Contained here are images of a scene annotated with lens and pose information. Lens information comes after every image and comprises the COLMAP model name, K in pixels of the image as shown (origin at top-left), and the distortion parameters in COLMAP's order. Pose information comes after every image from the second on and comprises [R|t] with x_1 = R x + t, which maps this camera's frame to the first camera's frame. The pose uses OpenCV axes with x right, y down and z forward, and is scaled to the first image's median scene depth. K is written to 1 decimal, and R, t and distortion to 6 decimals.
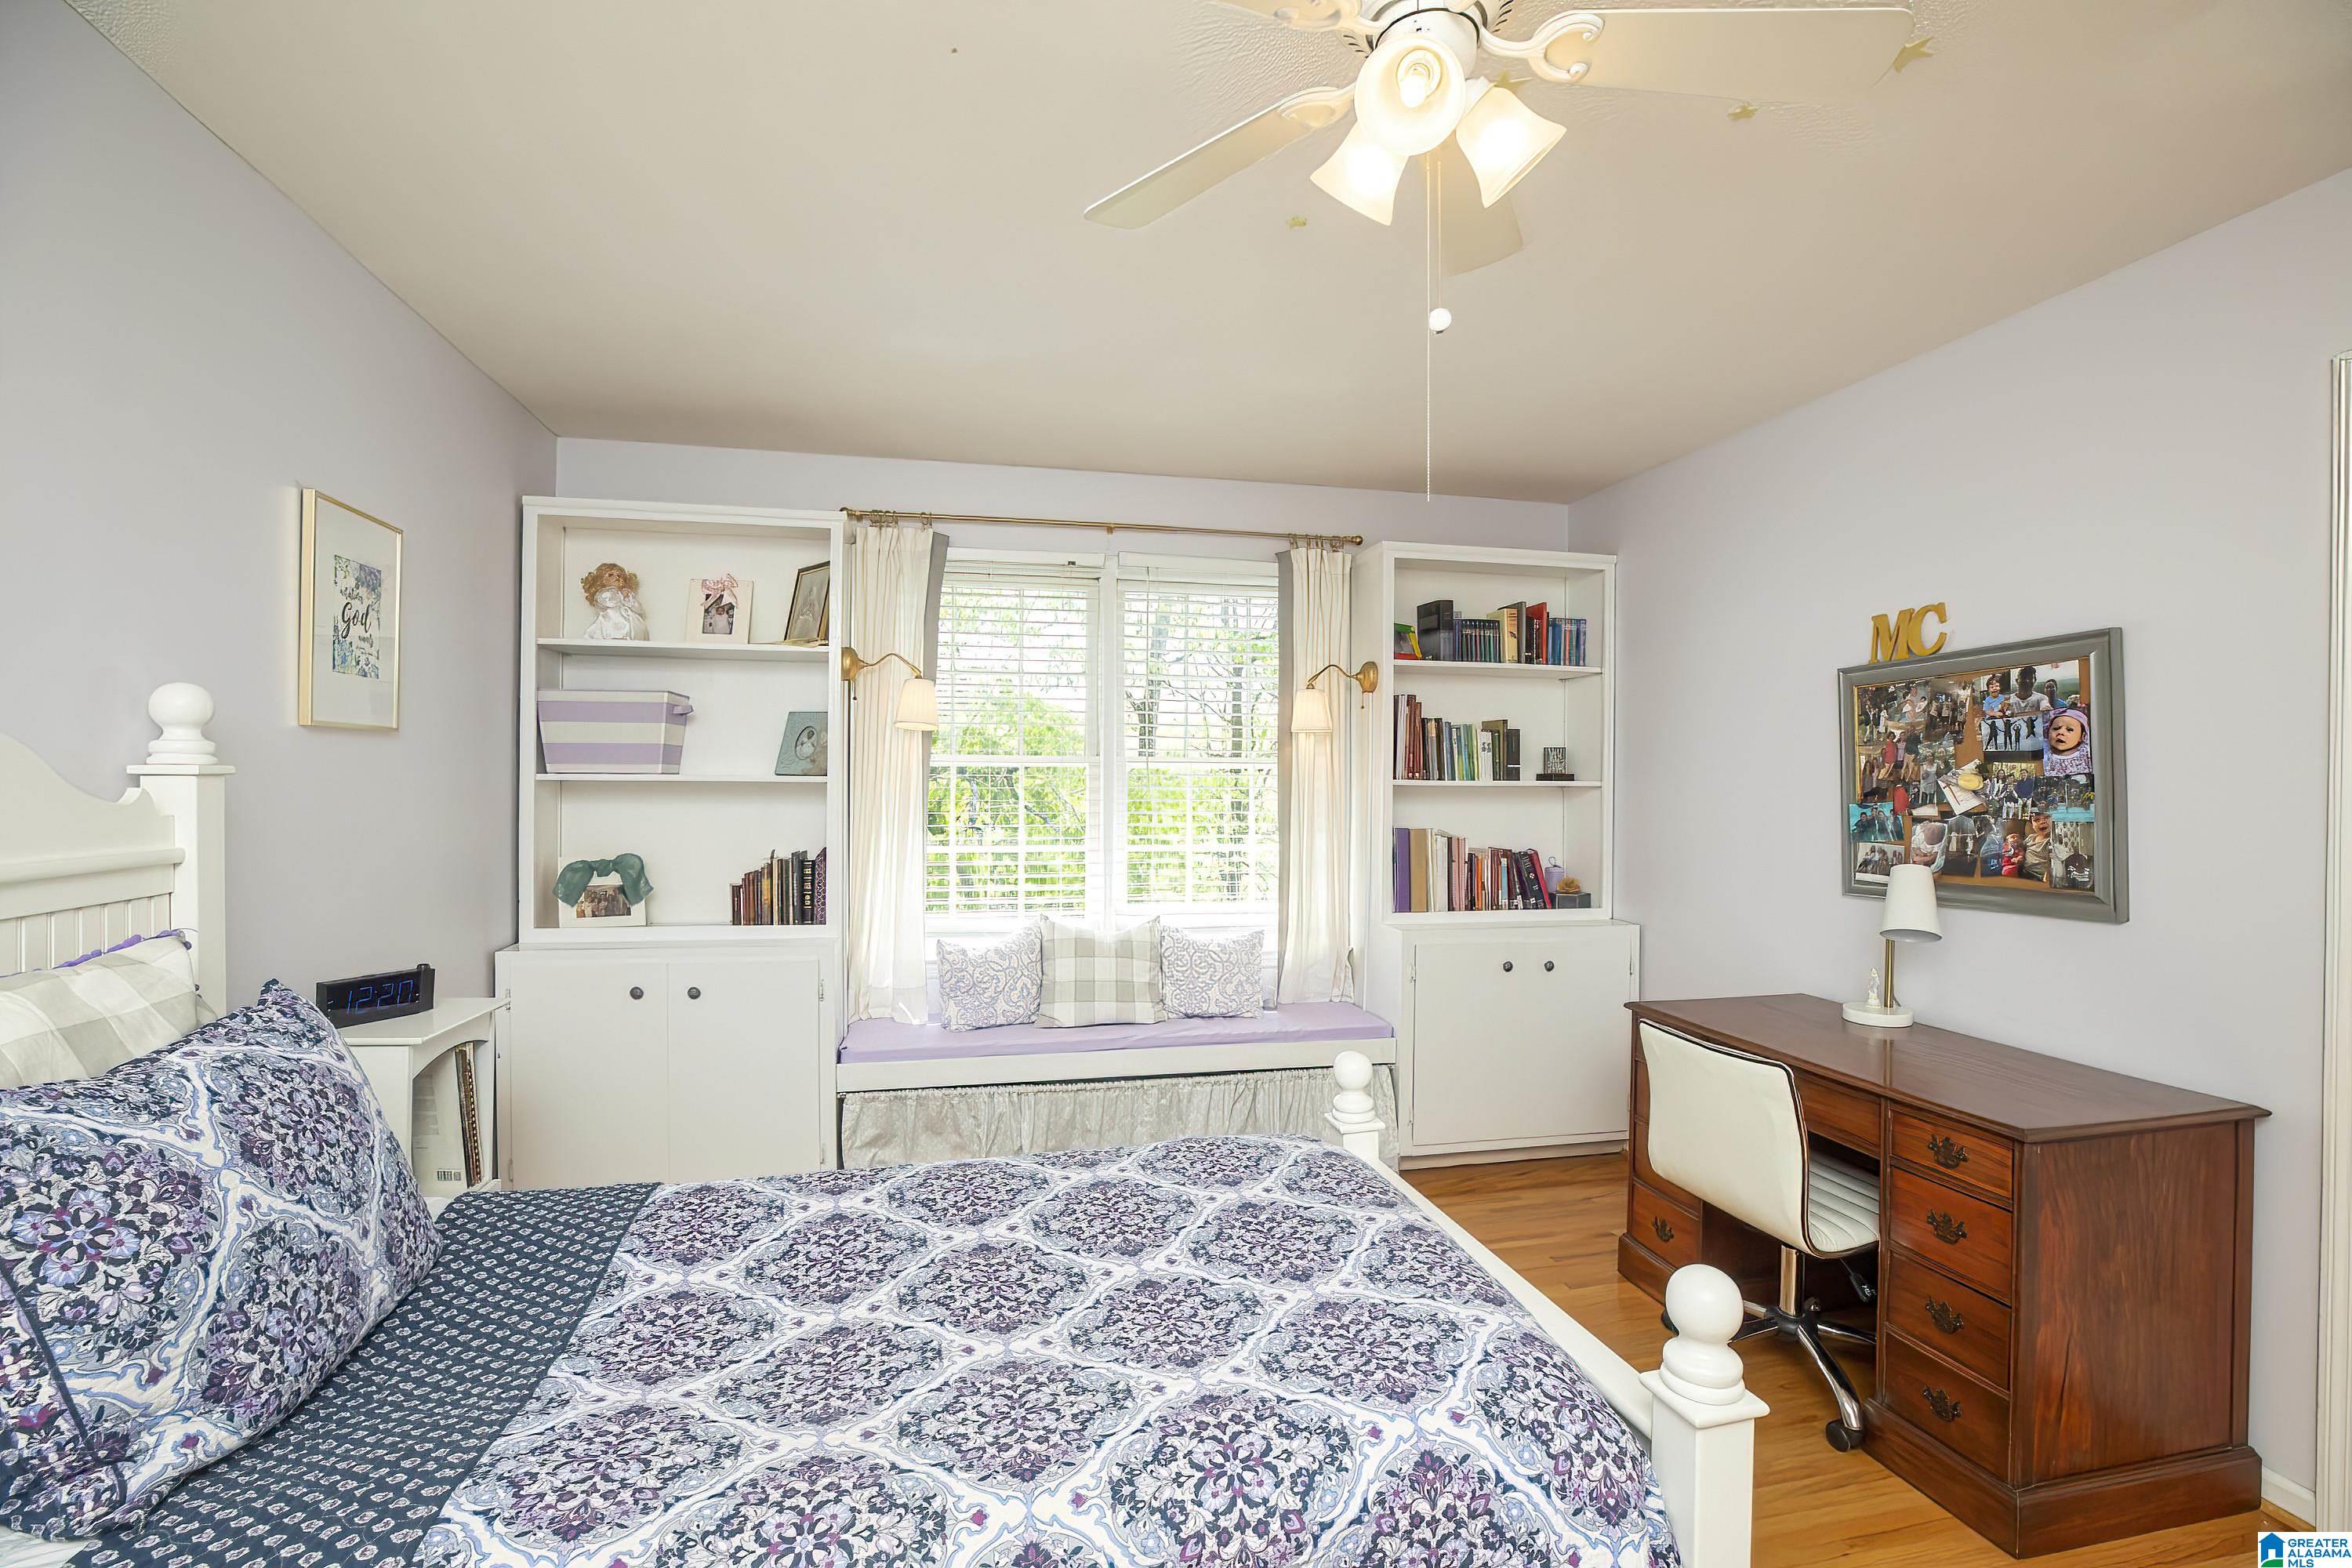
lens RADIAL K [[1075.2, 0, 1173.0], [0, 1075.2, 781.6], [0, 0, 1]] dist [-0.039601, 0.017419]
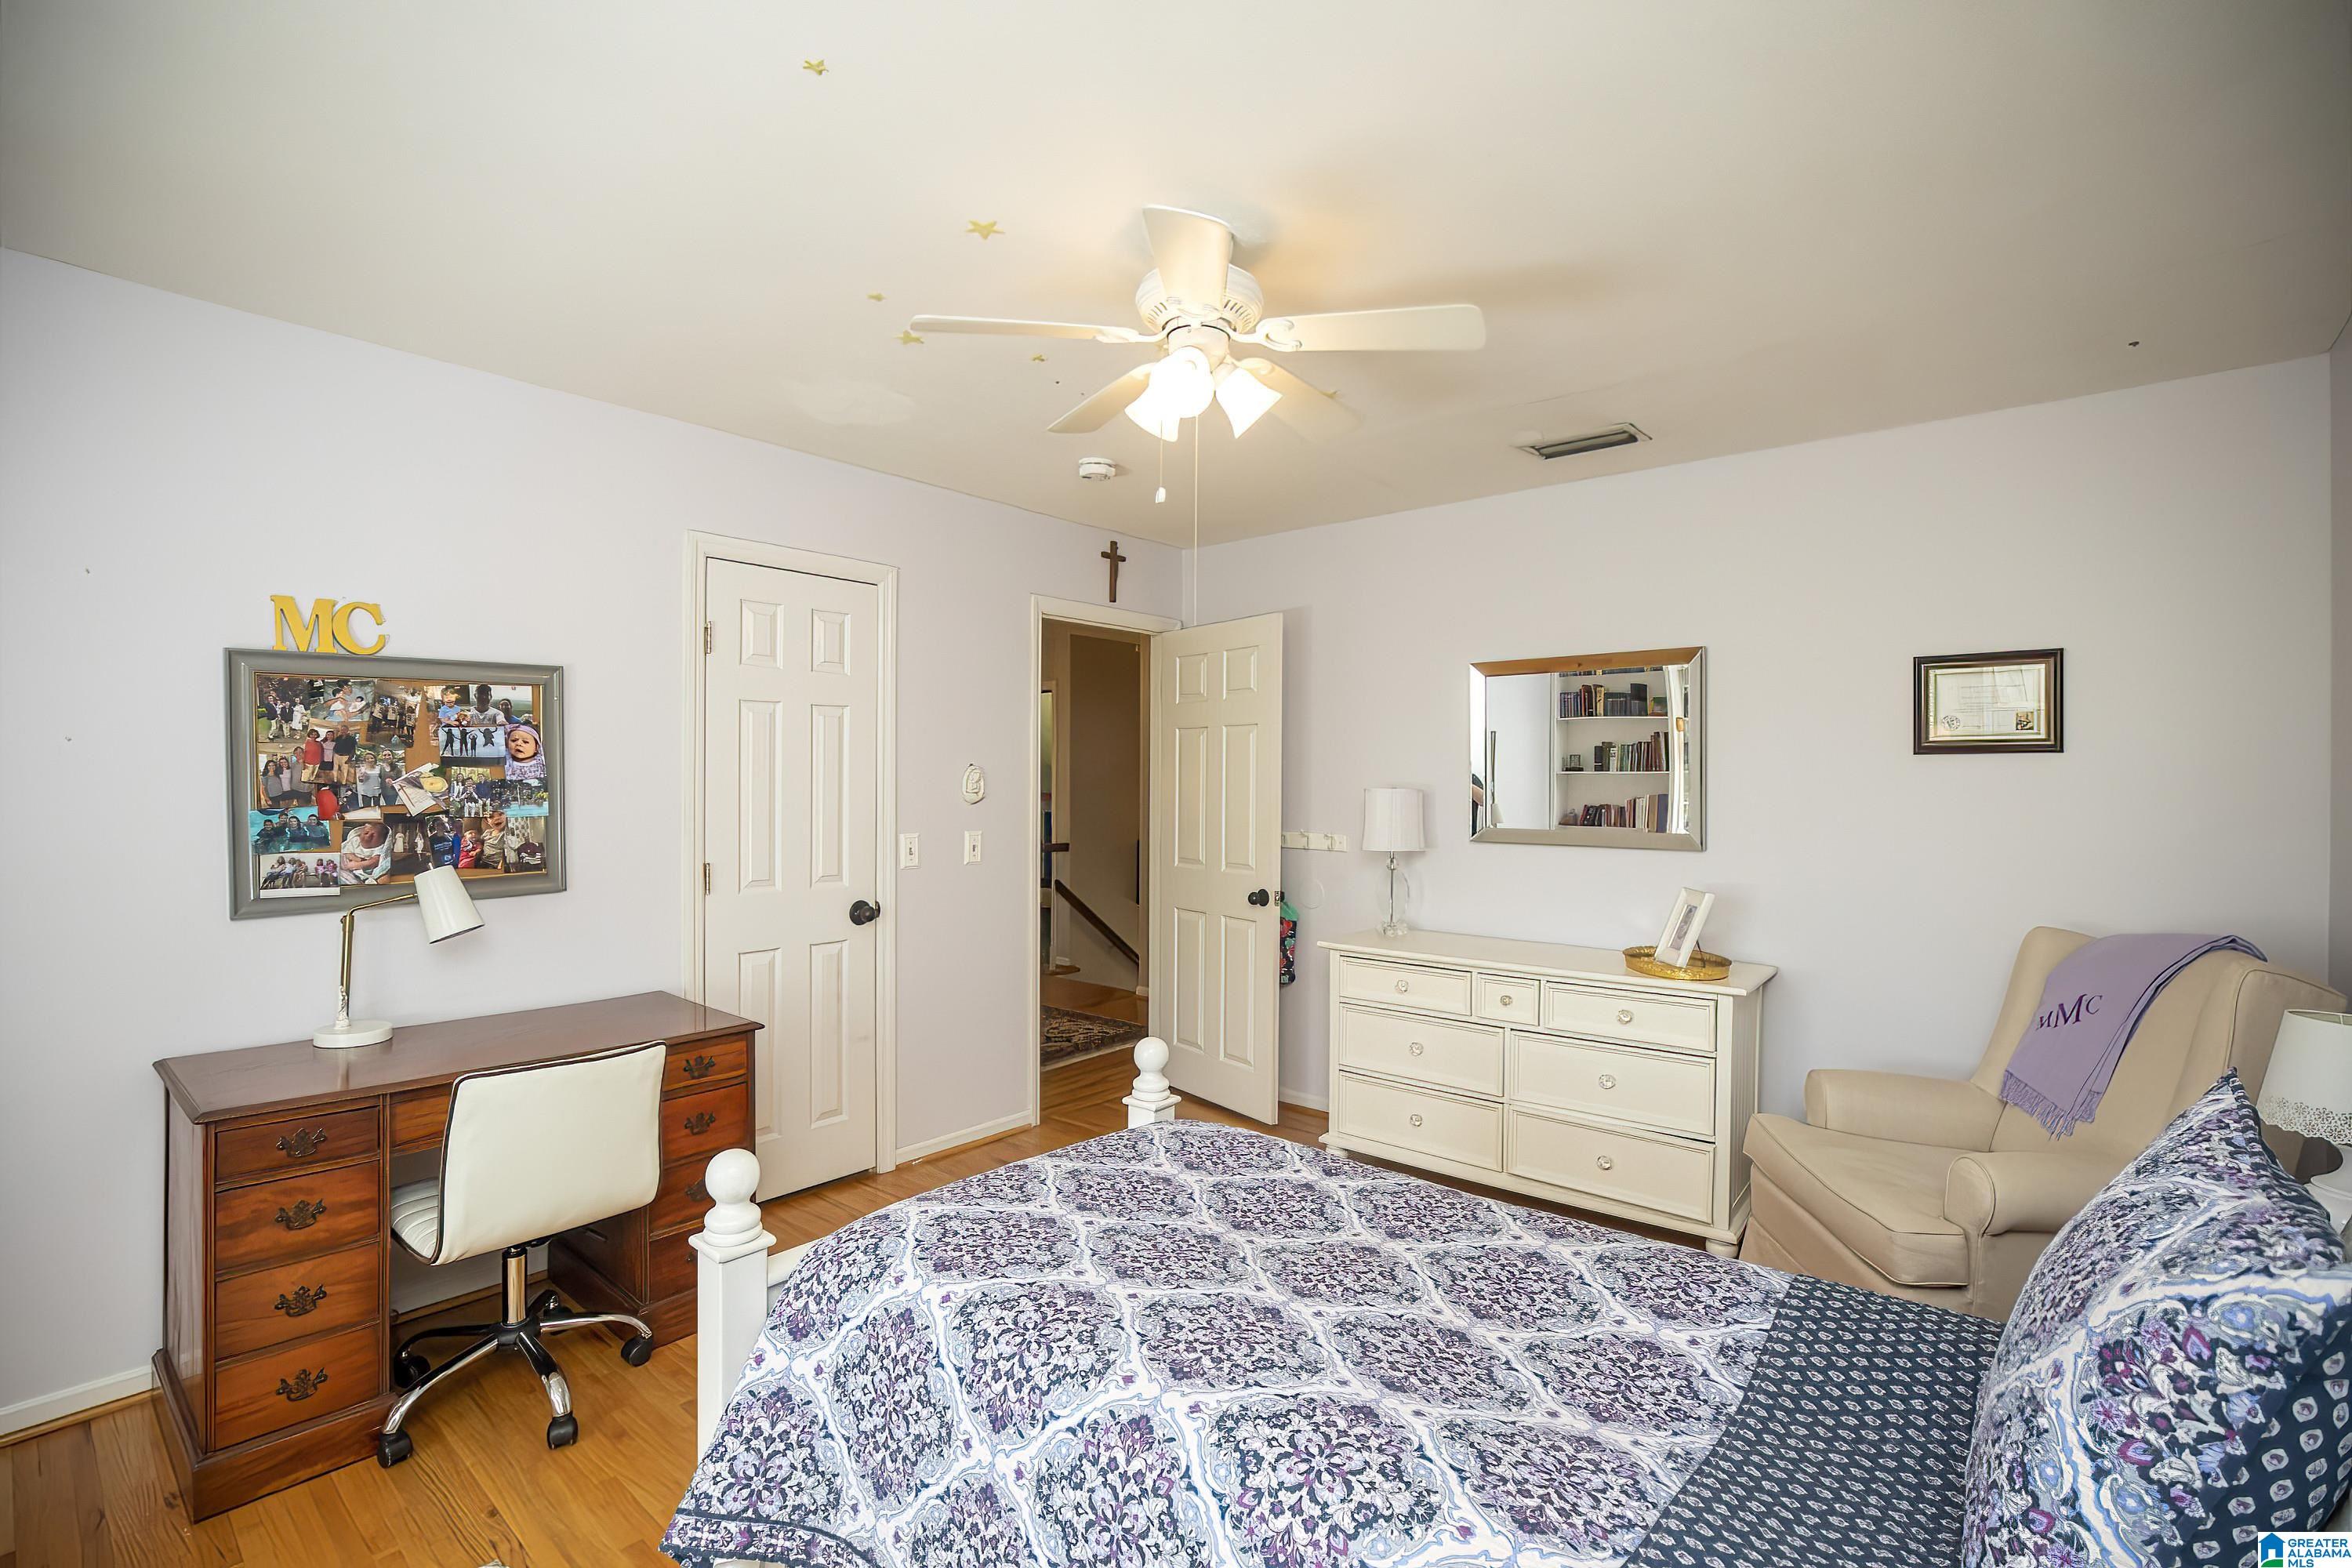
lens RADIAL K [[1075.2, 0, 1173.0], [0, 1075.2, 781.6], [0, 0, 1]] dist [-0.039601, 0.017419]
pose [[-0.601009, -0.006618, 0.799215, -0.555483], [-0.006782, 0.999972, 0.003181, -0.011351], [-0.799214, -0.003508, -0.601037, 1.067335]]
